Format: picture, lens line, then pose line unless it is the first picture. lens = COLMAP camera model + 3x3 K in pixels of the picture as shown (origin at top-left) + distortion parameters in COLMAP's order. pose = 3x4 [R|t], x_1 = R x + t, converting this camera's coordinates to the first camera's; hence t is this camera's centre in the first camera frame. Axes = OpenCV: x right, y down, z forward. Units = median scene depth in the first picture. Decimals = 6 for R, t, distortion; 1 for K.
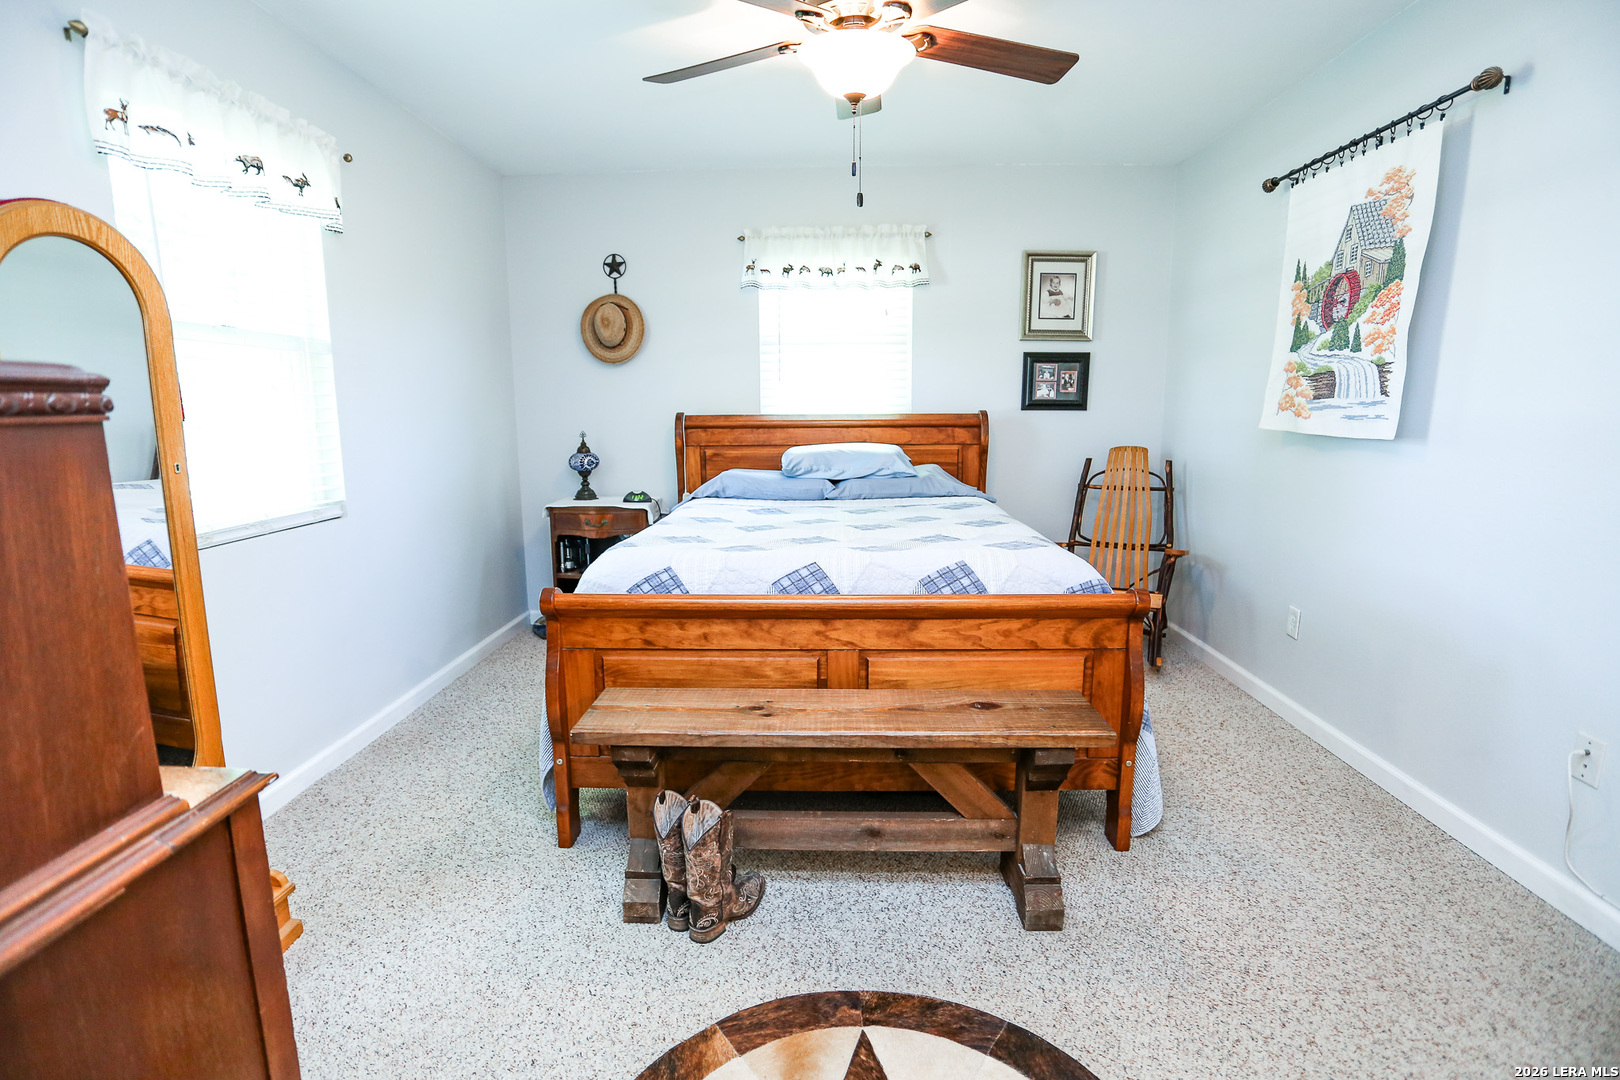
lens RADIAL K [[805.9, 0, 800.8], [0, 805.9, 546.8], [0, 0, 1]] dist [-0.085391, 0.047988]
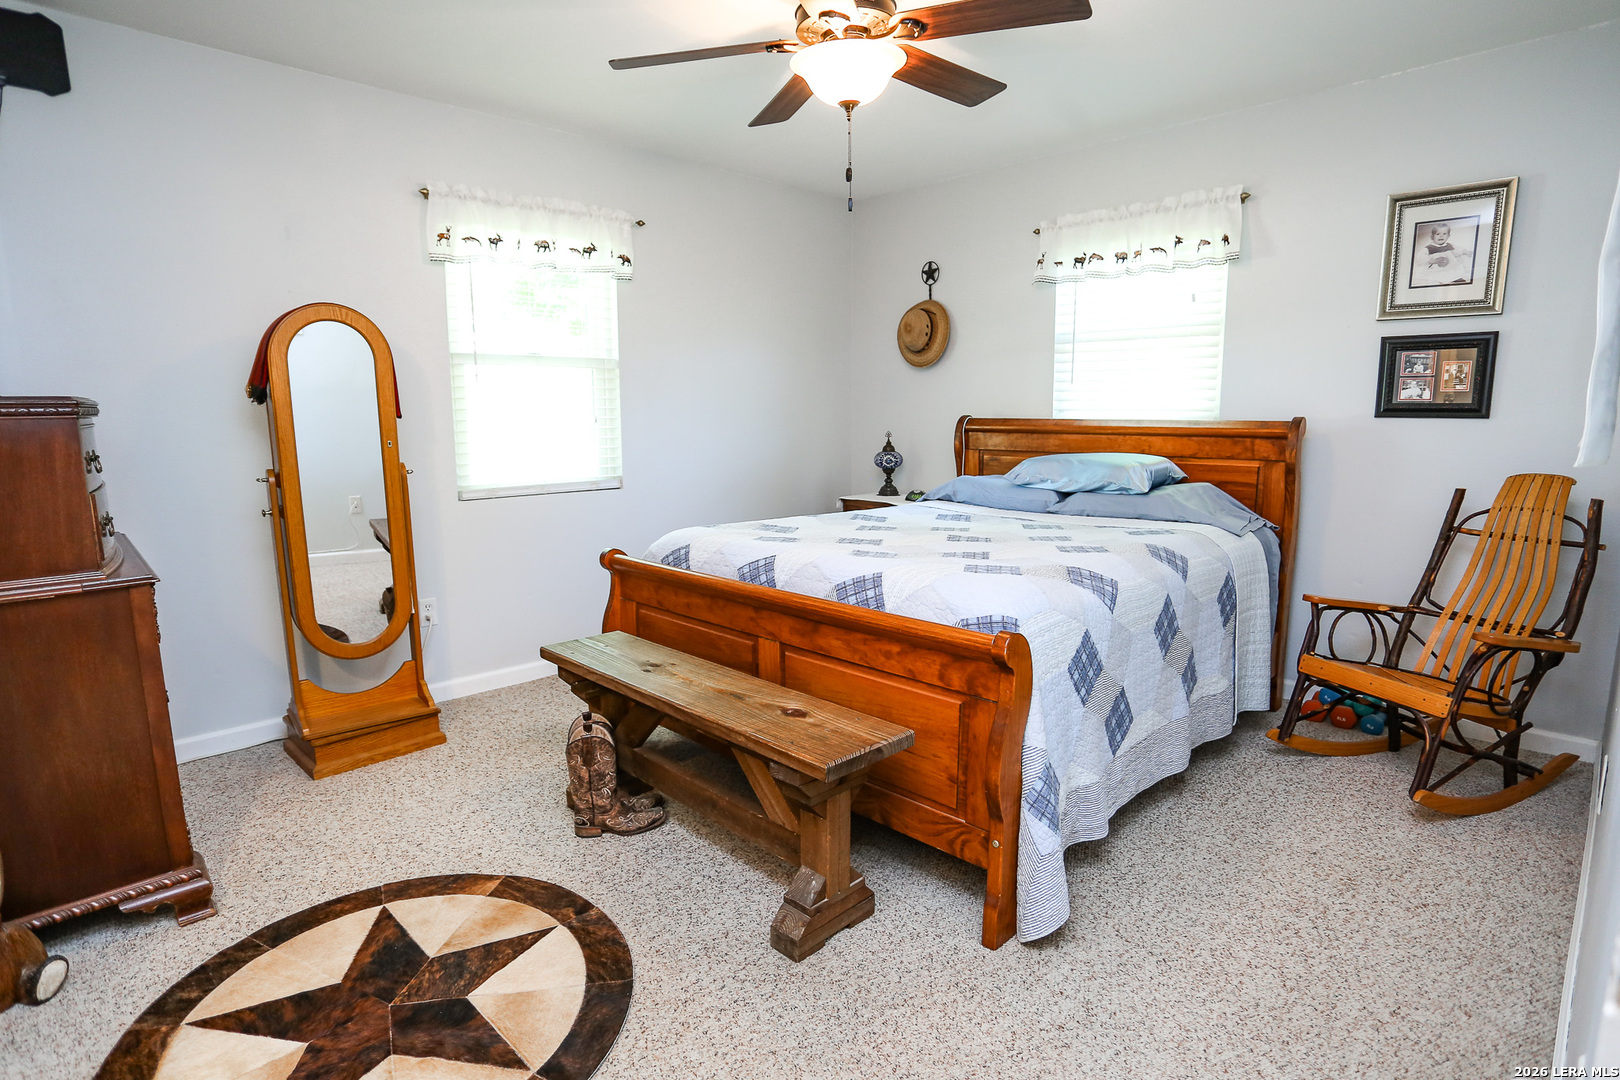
lens RADIAL K [[850.3, 0, 806.7], [0, 850.3, 544.1], [0, 0, 1]] dist [-0.087901, 0.038211]
pose [[0.712631, 0.110688, -0.692752, 0.451919], [-0.121008, 0.992068, 0.034032, -0.021094], [0.691024, 0.059576, 0.720372, 0.120958]]
